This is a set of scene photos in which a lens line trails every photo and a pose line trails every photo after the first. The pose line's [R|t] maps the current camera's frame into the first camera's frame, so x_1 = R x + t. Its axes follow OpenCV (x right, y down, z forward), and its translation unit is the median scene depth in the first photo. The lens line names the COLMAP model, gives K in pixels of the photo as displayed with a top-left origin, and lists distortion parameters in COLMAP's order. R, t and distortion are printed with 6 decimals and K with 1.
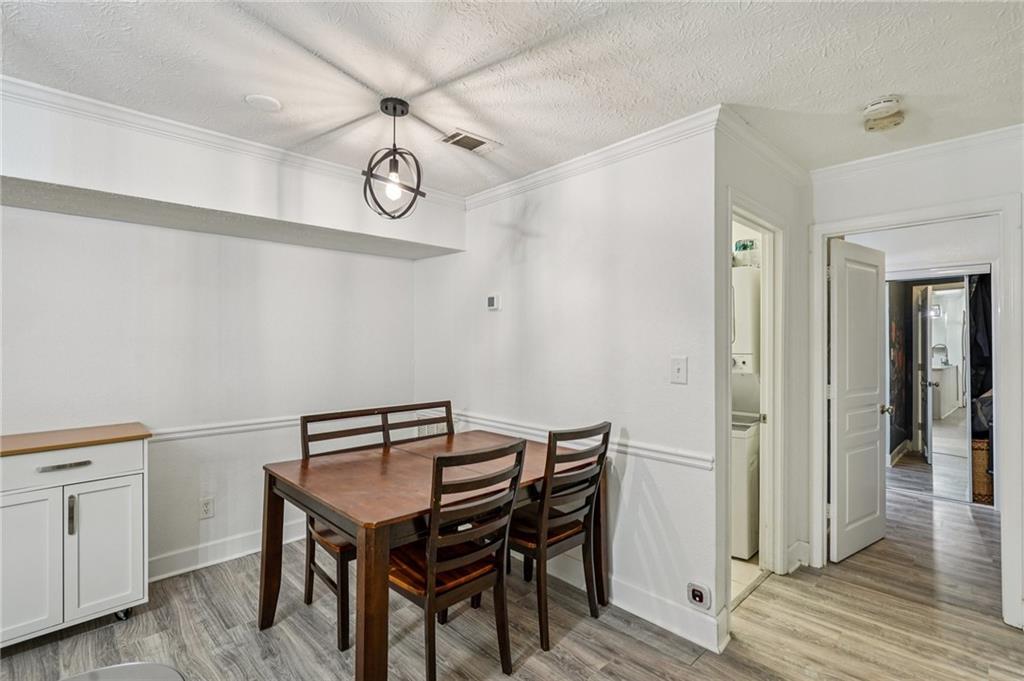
lens RADIAL K [[478.4, 0, 509.9], [0, 478.4, 336.5], [0, 0, 1]] dist [-0.001059, 0.001577]
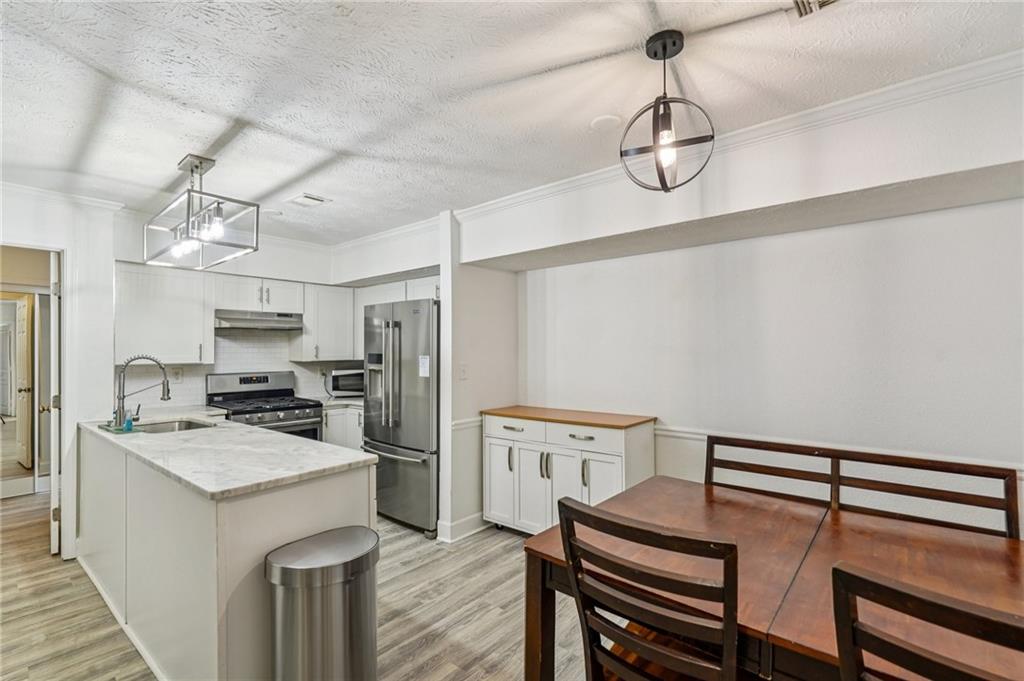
lens RADIAL K [[478.4, 0, 508.6], [0, 478.4, 348.5], [0, 0, 1]] dist [-0.001059, 0.001577]
pose [[0.081313, -0.001834, -0.996687, 0.411032], [0.014919, 0.999889, -0.000622, 0.002141], [0.996577, -0.014819, 0.081331, 0.560106]]
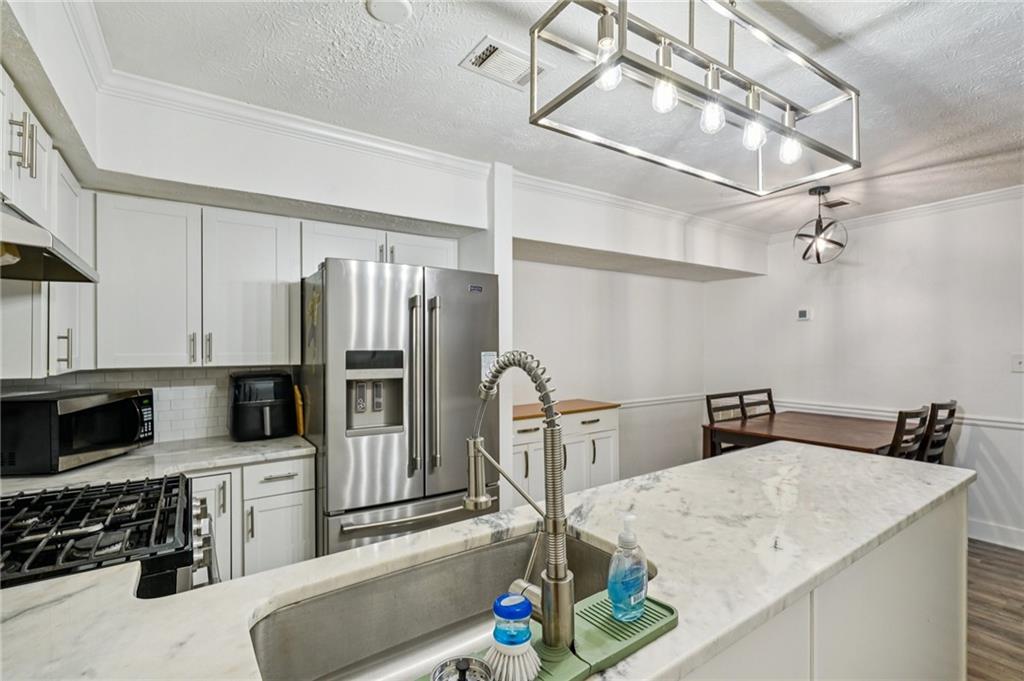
lens RADIAL K [[478.4, 0, 513.3], [0, 478.4, 348.9], [0, 0, 1]] dist [-0.001059, 0.001577]
pose [[0.986214, -0.004829, -0.165404, -0.777845], [0.007437, 0.999858, 0.015150, -0.002650], [0.165307, -0.016171, 0.986110, -0.554670]]
